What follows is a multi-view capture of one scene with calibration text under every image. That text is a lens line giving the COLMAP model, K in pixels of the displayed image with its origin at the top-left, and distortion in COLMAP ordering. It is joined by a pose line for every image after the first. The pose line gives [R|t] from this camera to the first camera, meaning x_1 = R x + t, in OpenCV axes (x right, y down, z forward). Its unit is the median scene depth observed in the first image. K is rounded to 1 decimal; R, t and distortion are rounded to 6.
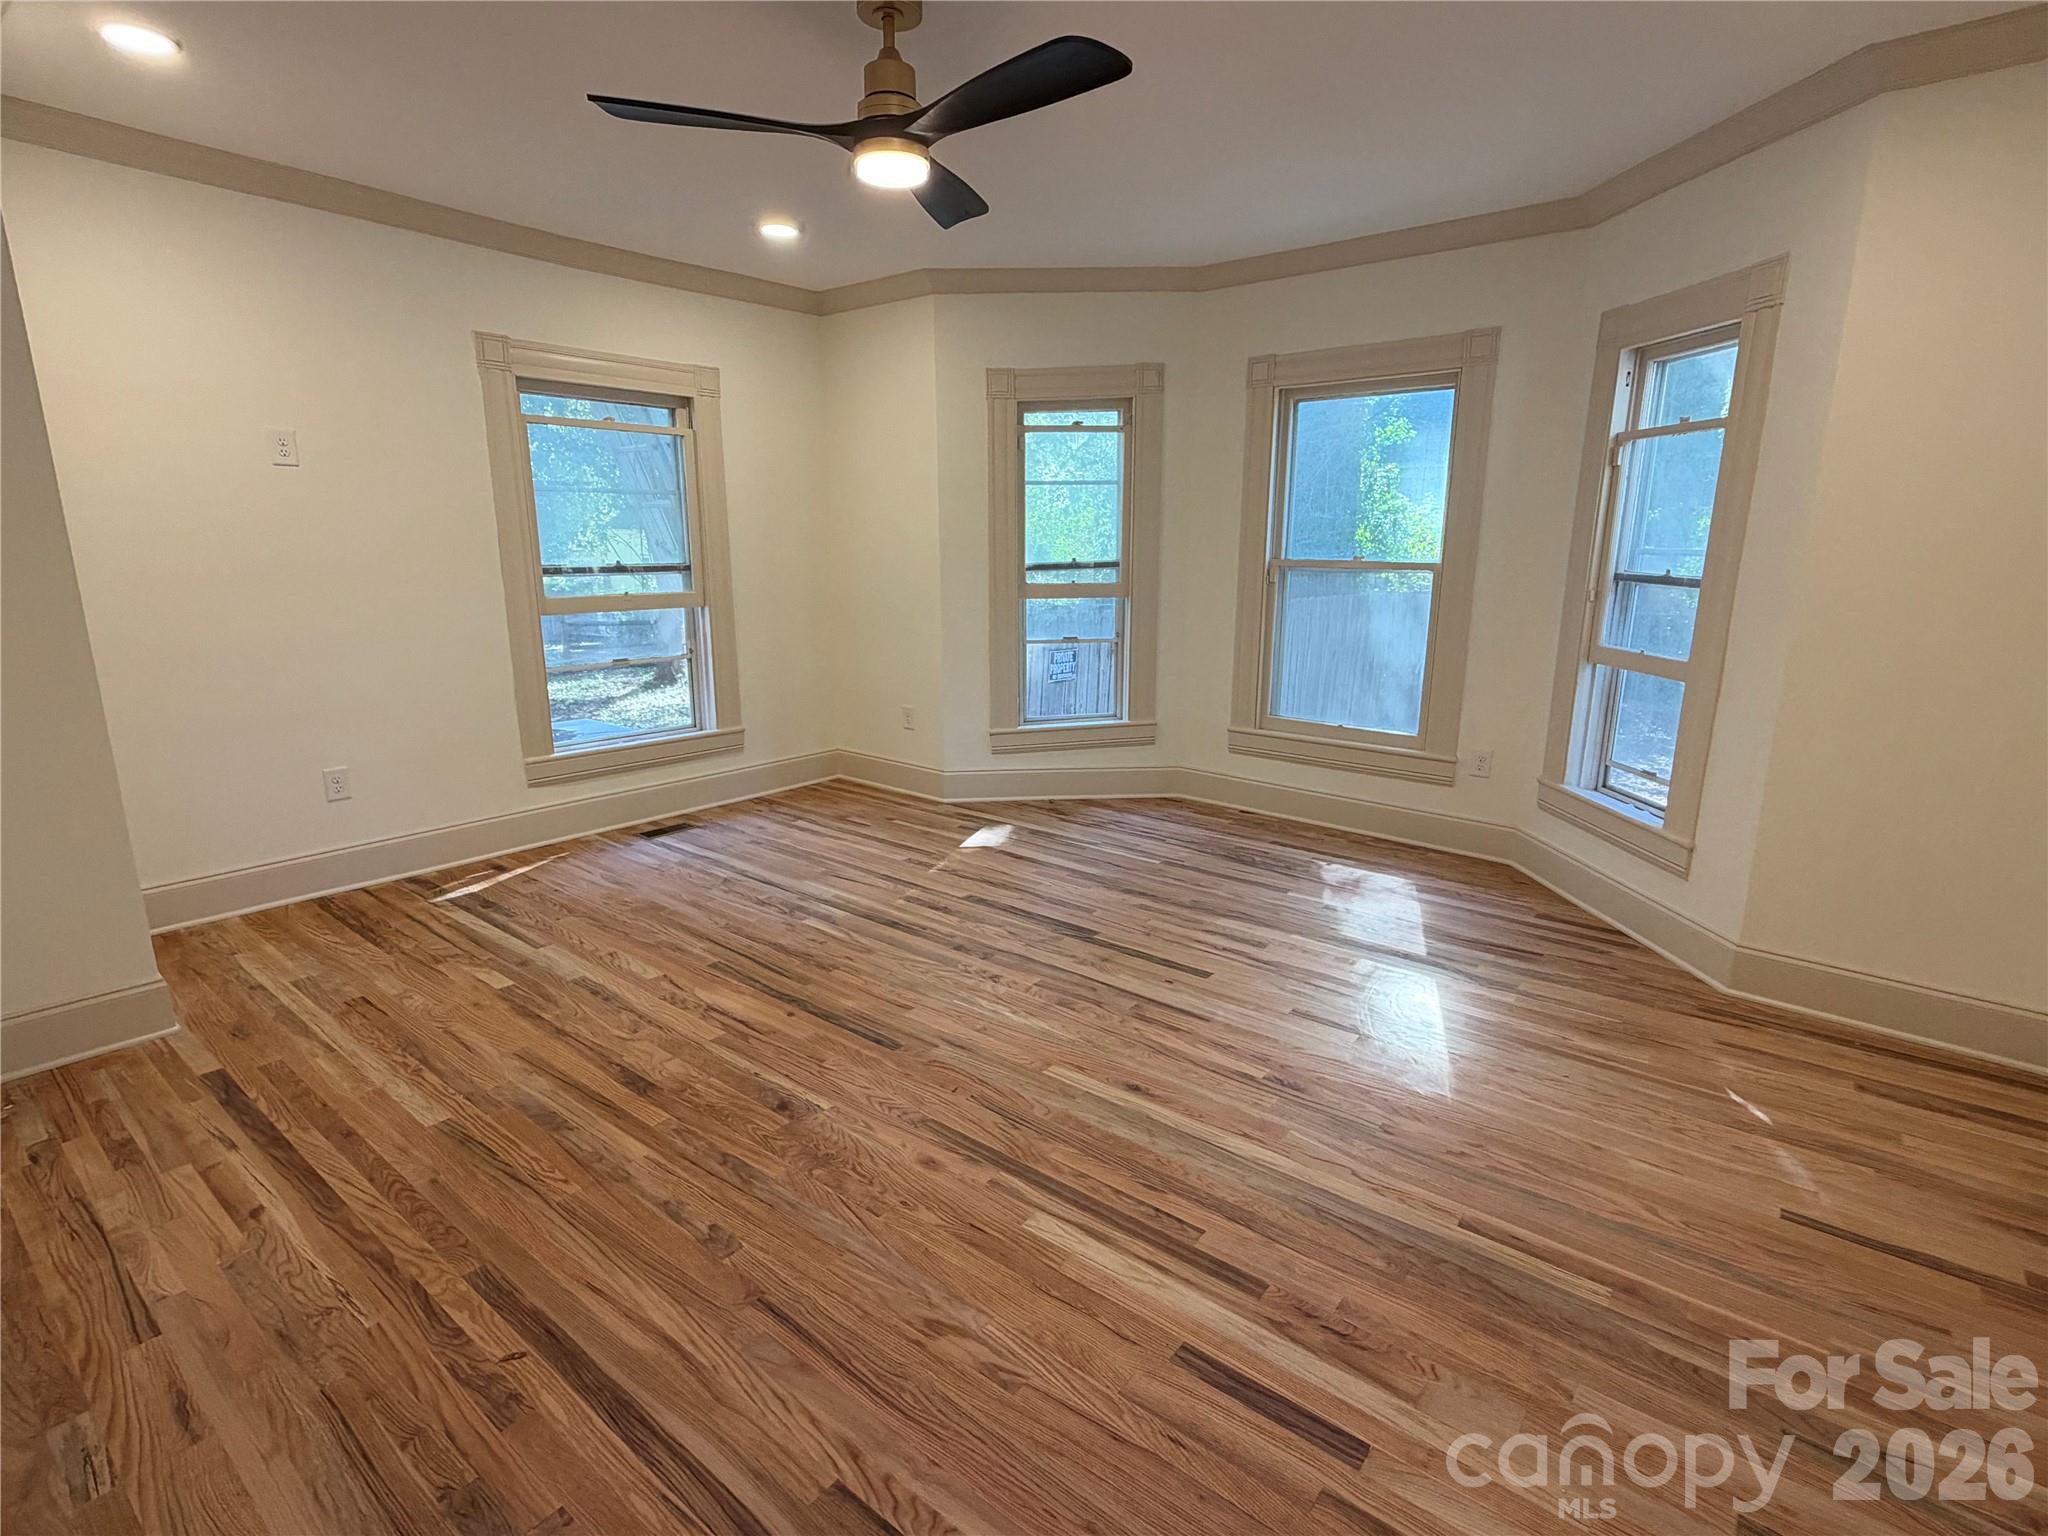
lens RADIAL K [[995.3, 0, 1031.8], [0, 995.3, 762.7], [0, 0, 1]] dist [-0.003130, 0.000428]
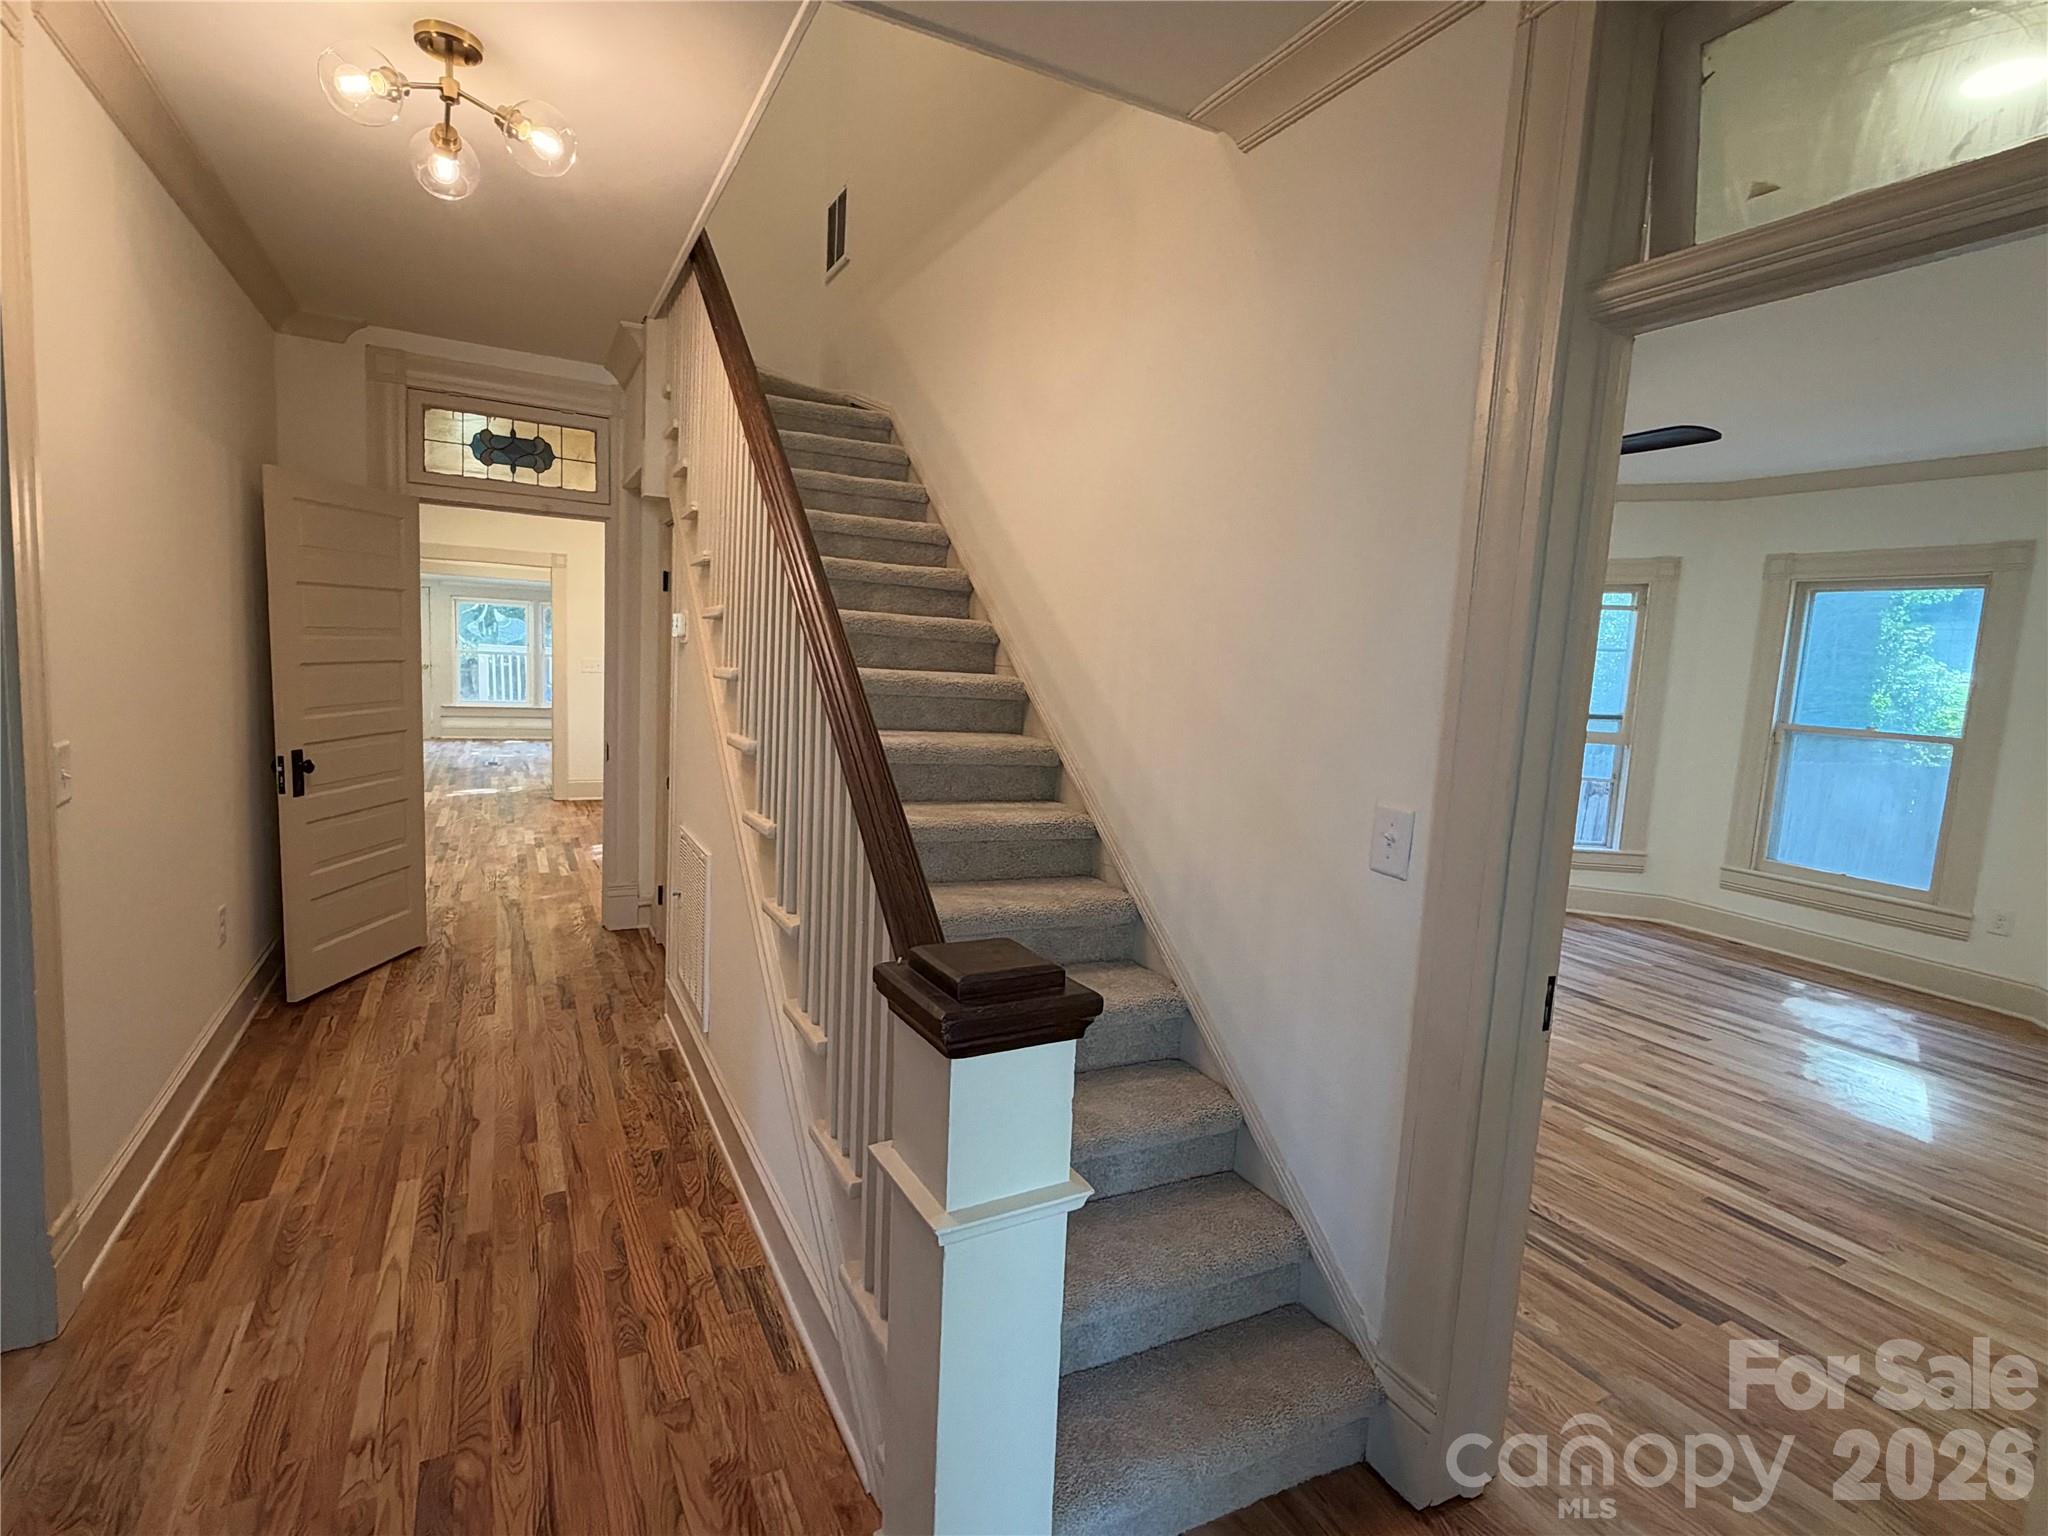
lens RADIAL K [[995.3, 0, 1023.2], [0, 995.3, 769.9], [0, 0, 1]] dist [-0.003130, 0.000428]
pose [[0.920025, 0.092239, -0.380848, -0.160792], [-0.136349, 0.986523, -0.090452, 0.096490], [0.367372, 0.135147, 0.920203, -0.499084]]
